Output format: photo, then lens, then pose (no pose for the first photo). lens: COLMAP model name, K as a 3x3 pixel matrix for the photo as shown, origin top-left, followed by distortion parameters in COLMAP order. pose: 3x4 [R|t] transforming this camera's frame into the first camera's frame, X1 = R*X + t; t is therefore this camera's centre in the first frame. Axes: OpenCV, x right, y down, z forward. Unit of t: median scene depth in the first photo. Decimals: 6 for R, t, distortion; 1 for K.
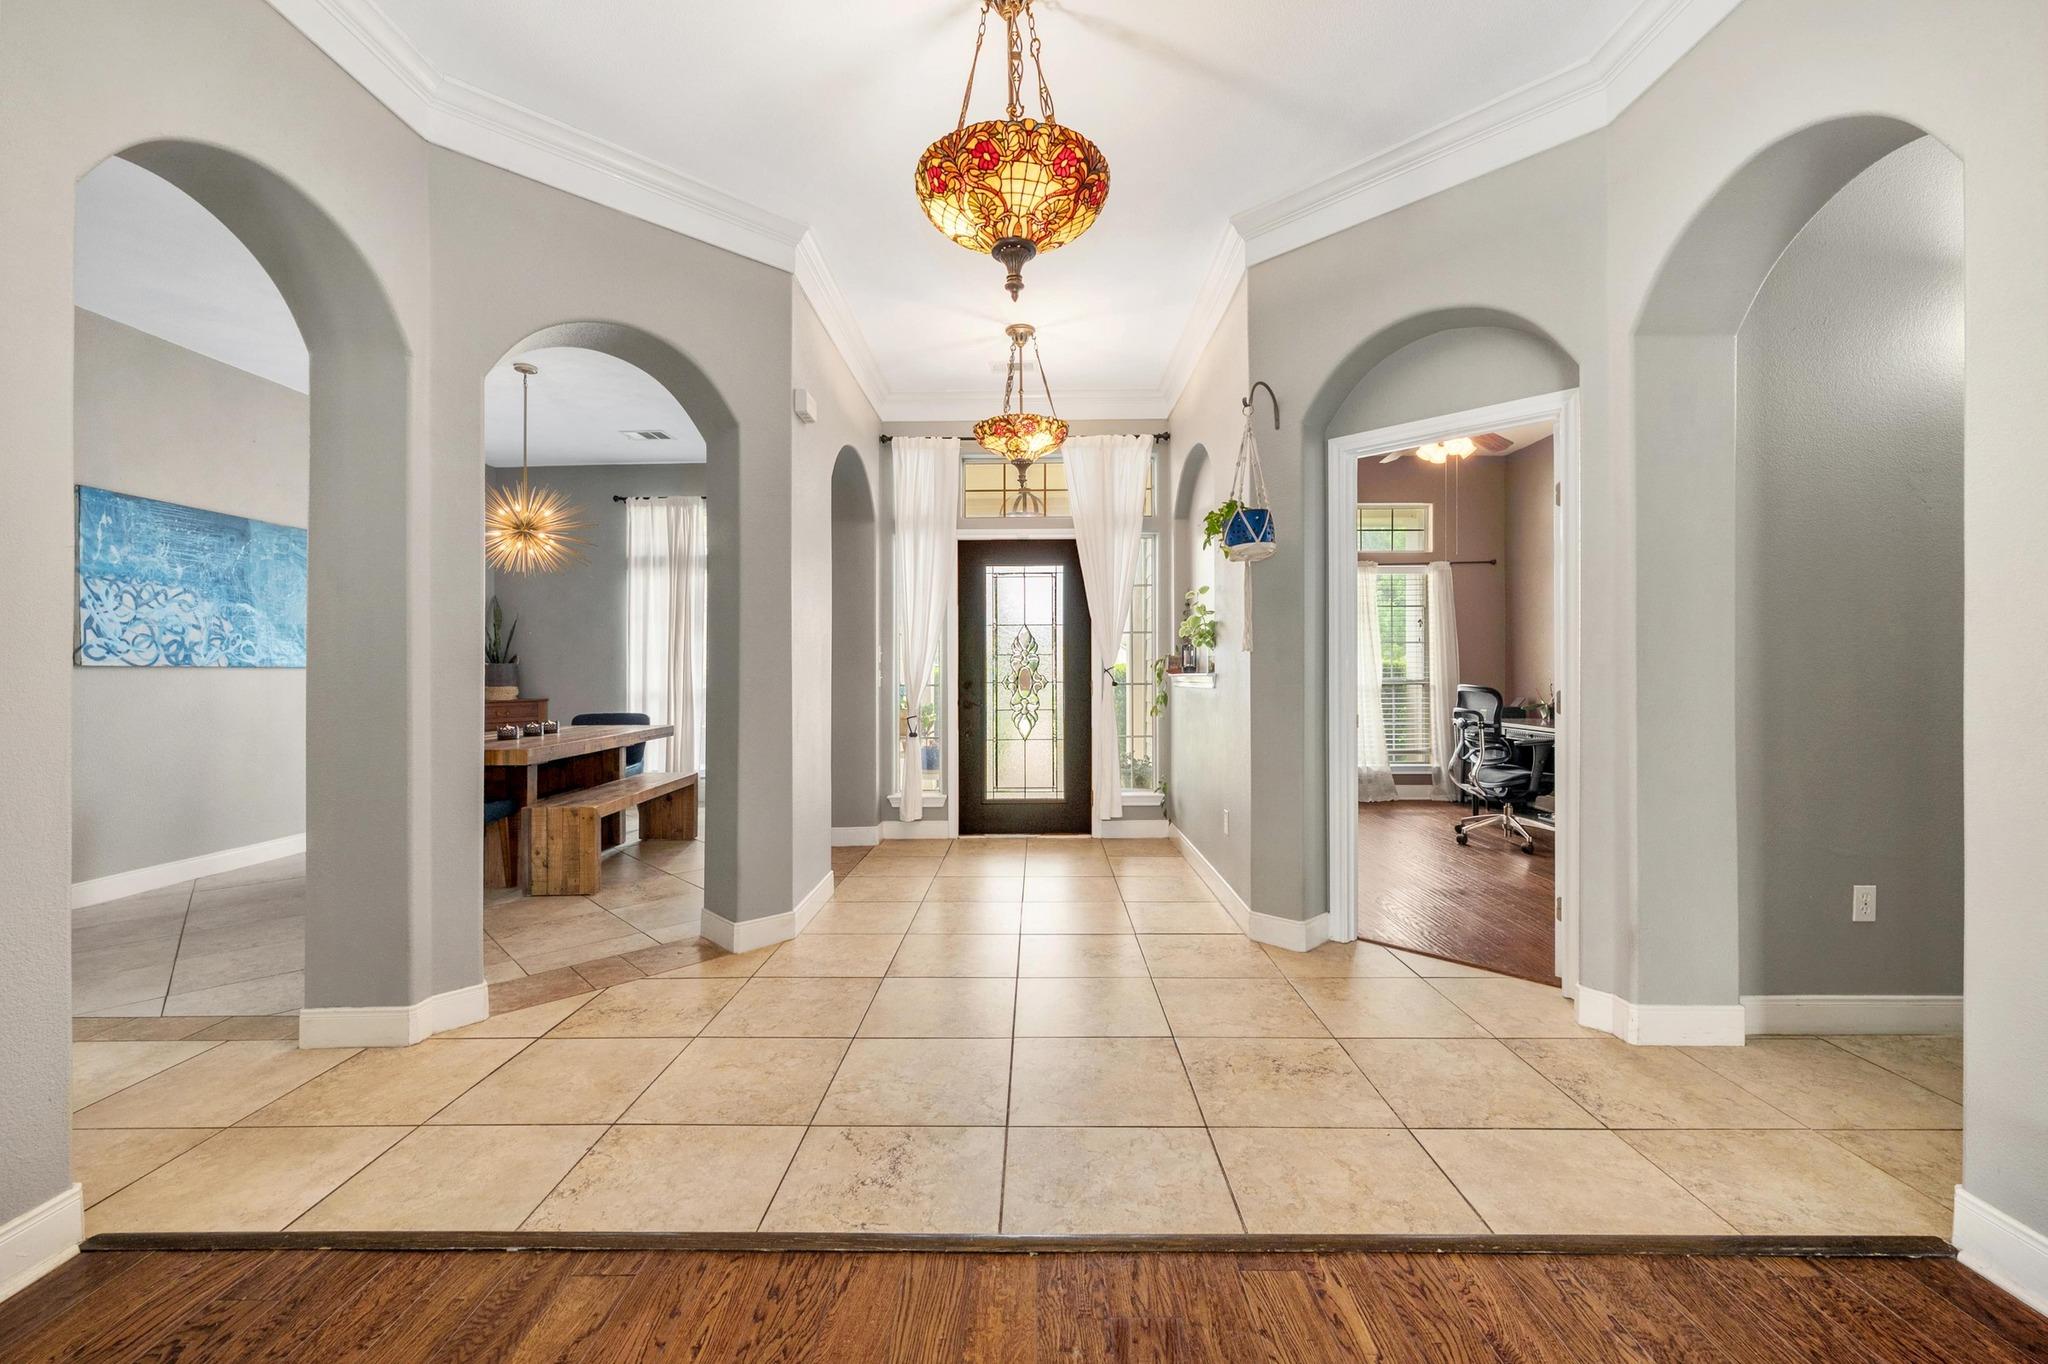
lens RADIAL K [[812.2, 0, 1017.8], [0, 812.2, 674.2], [0, 0, 1]] dist [-0.010947, 0.001804]
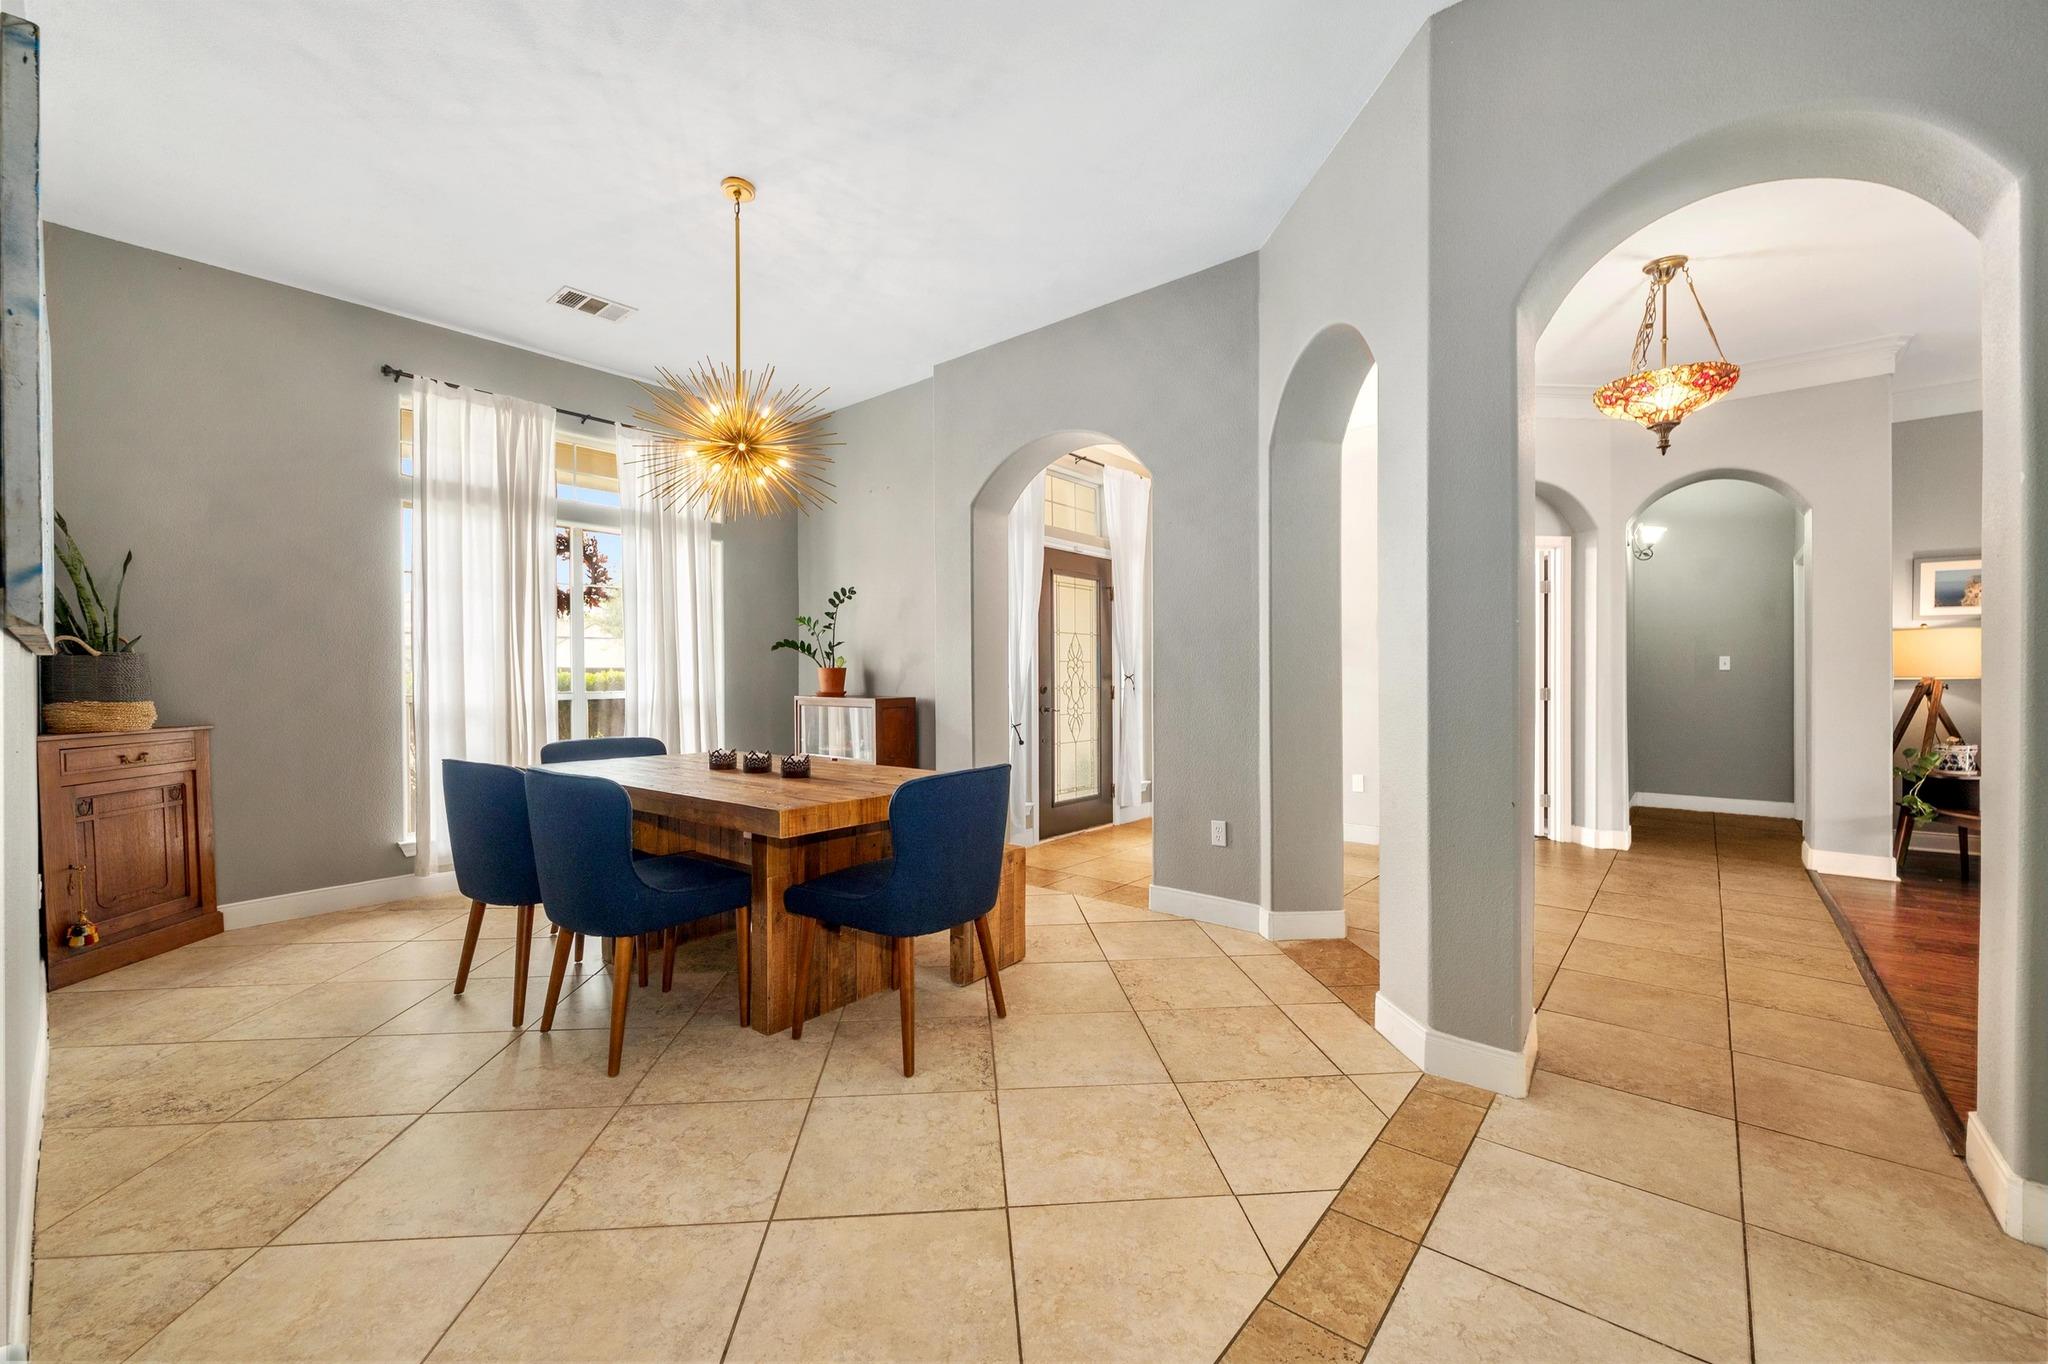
lens RADIAL K [[812.2, 0, 1017.6], [0, 812.2, 695.4], [0, 0, 1]] dist [-0.010947, 0.001804]
pose [[0.634448, -0.010099, 0.772900, -0.943198], [0.000430, 0.999919, 0.012712, 0.006498], [-0.772966, -0.007733, 0.634401, 0.426751]]
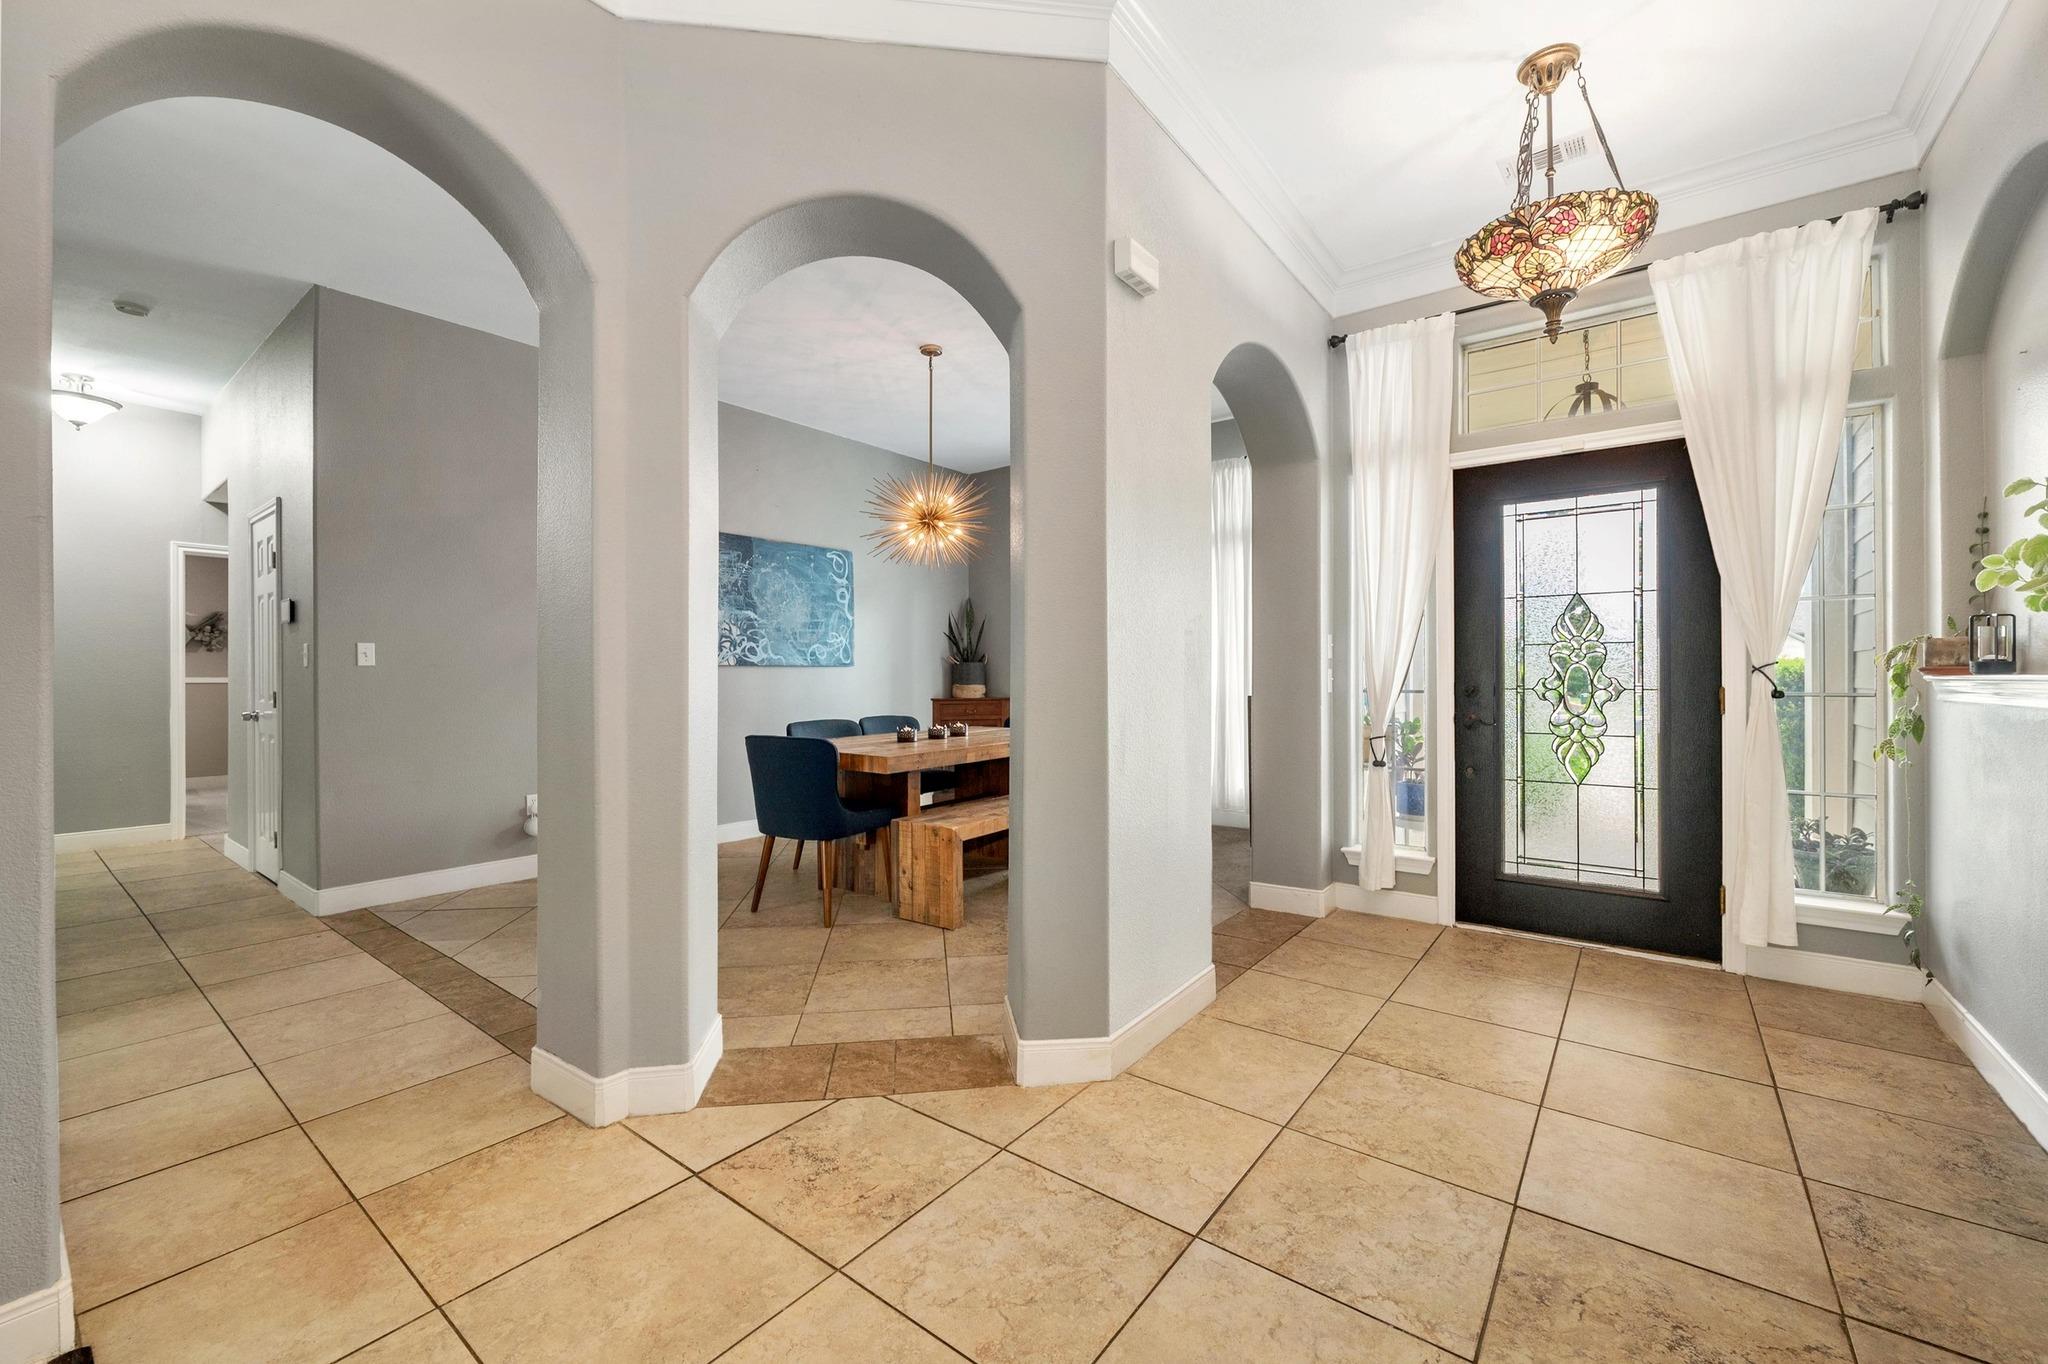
lens RADIAL K [[812.2, 0, 1012.4], [0, 812.2, 667.9], [0, 0, 1]] dist [-0.010947, 0.001804]
pose [[0.801492, -0.000662, -0.598004, 0.034376], [-0.004281, 0.999967, -0.006845, 0.000329], [0.597990, 0.008046, 0.801464, 0.291894]]
